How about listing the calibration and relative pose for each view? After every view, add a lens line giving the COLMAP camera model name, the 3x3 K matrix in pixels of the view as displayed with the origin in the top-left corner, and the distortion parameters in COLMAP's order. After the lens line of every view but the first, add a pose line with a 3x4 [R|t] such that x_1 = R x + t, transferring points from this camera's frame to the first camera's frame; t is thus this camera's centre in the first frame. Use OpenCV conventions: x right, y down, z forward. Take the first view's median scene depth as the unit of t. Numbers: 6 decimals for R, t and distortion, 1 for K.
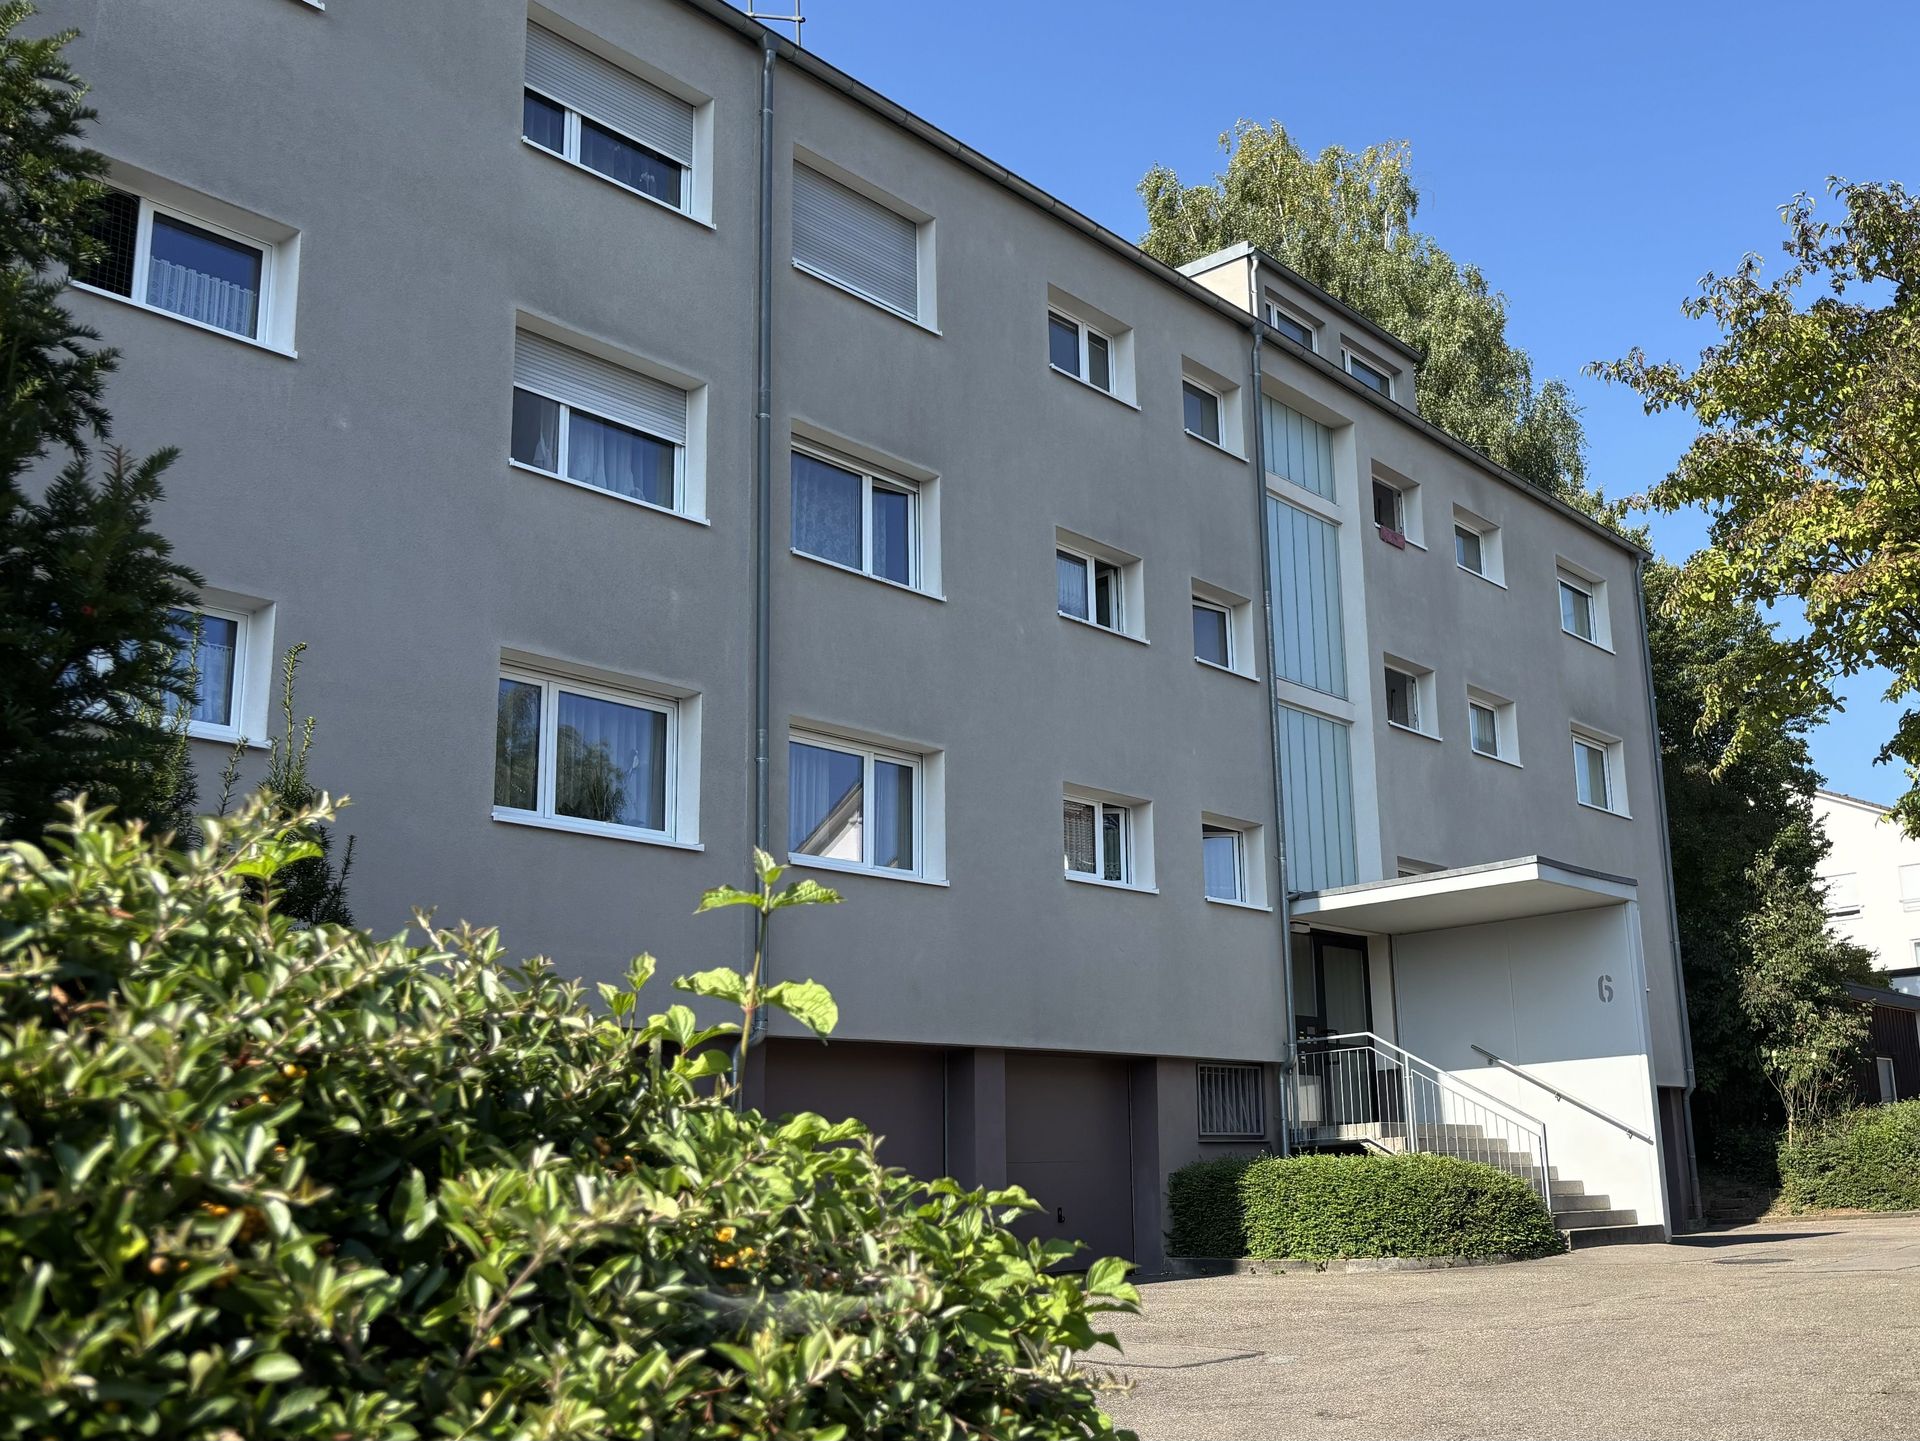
lens RADIAL K [[1881.4, 0, 960.0], [0, 1881.4, 720.5], [0, 0, 1]] dist [-0.011852, 0.018383]
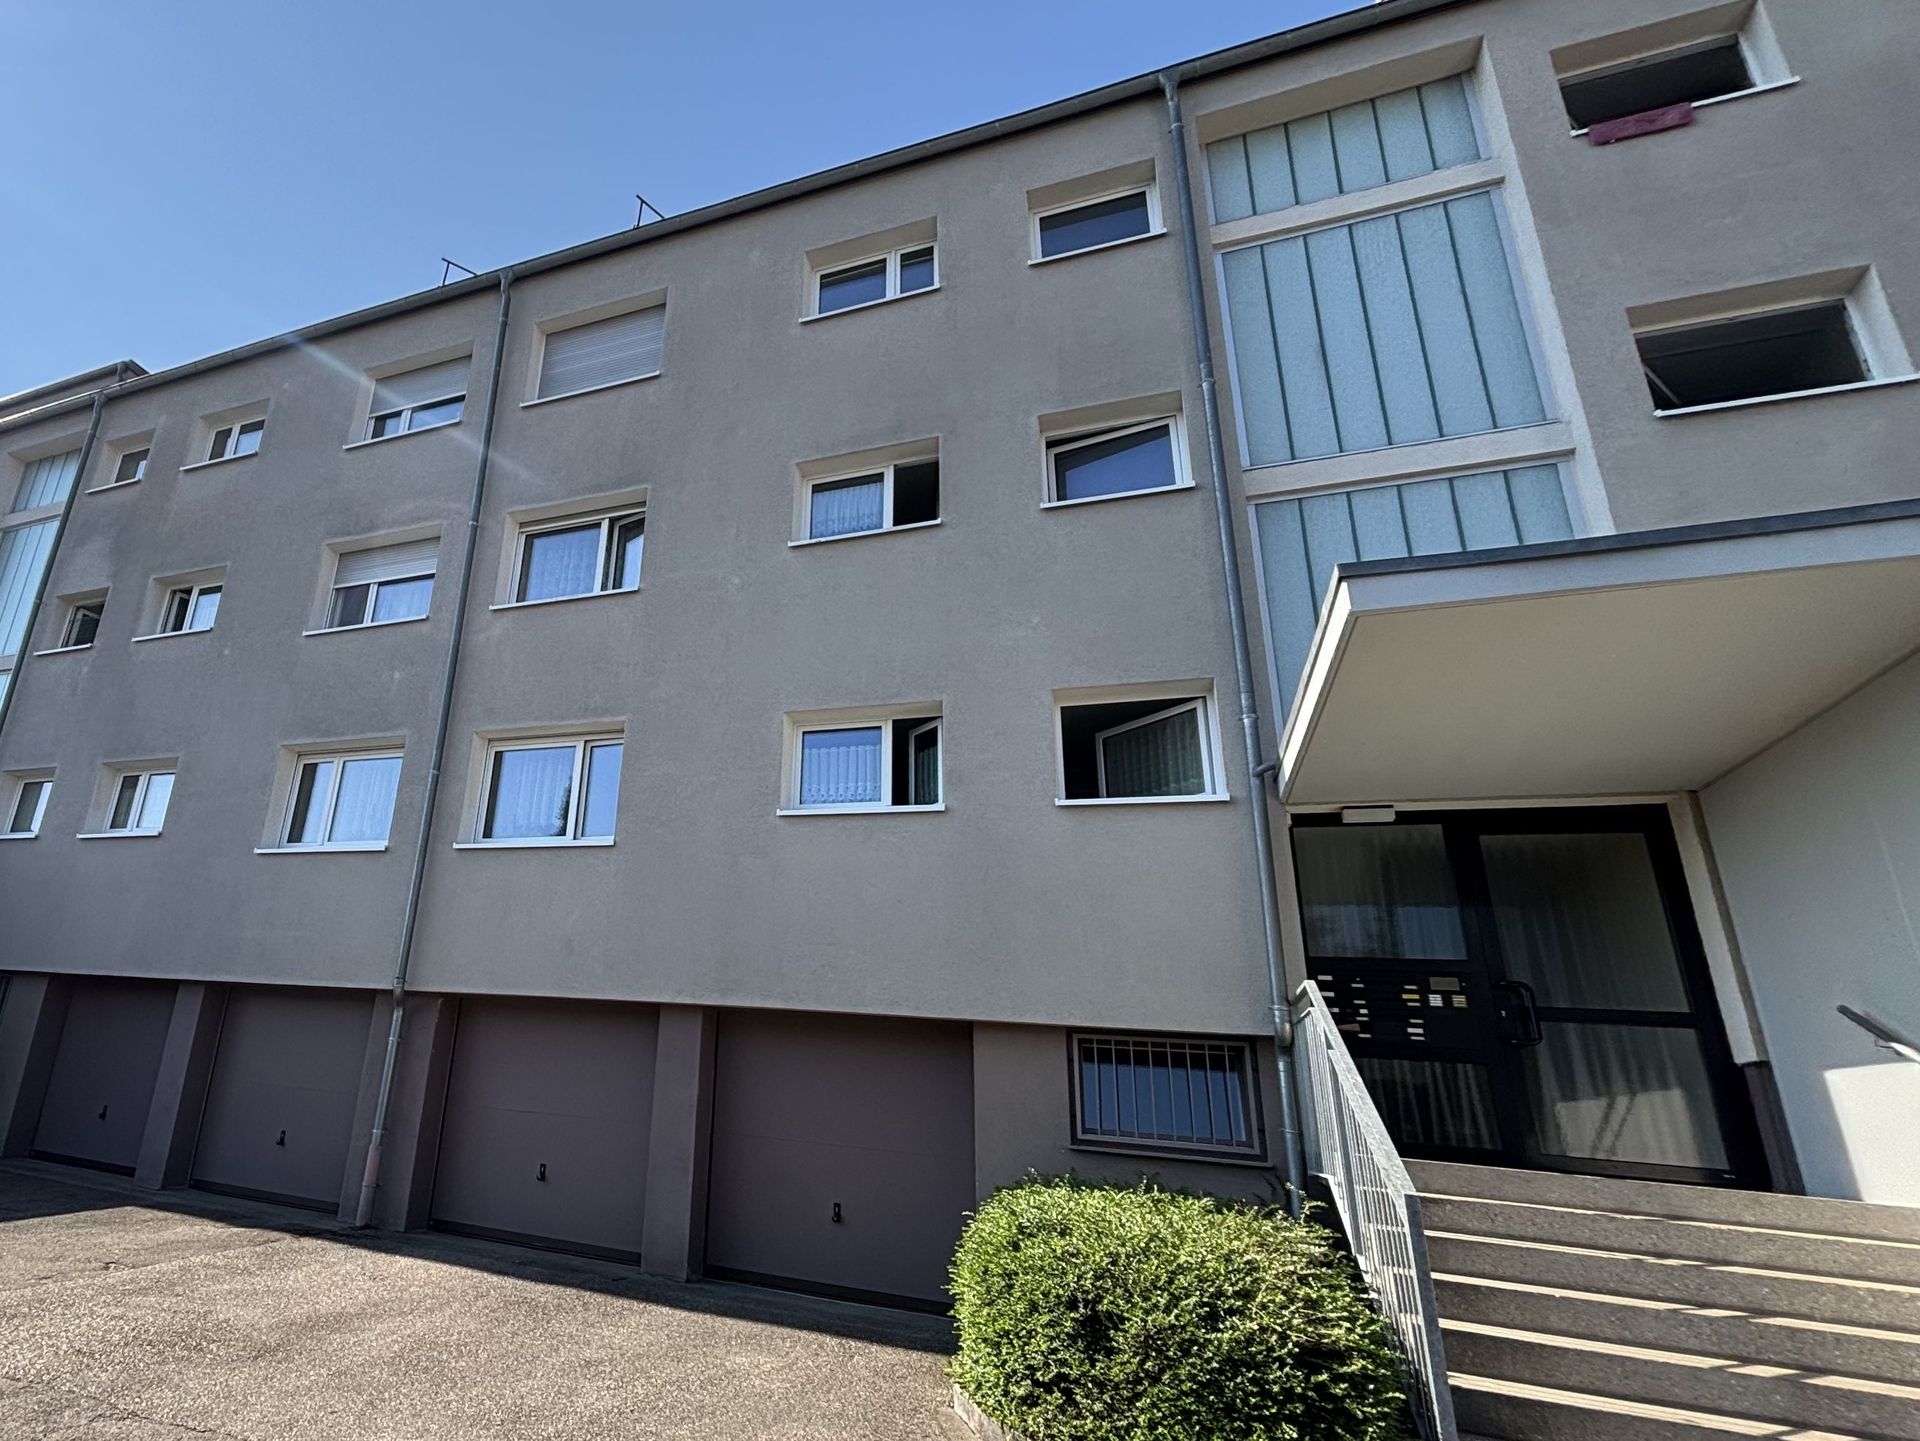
lens RADIAL K [[1042.7, 0, 960.0], [0, 1042.7, 720.5], [0, 0, 1]] dist [0.000024, 0.000139]
pose [[0.312853, -0.274202, -0.909361, 0.499111], [0.142473, 0.960137, -0.240497, 0.157102], [0.939055, -0.054319, 0.339448, 0.830961]]
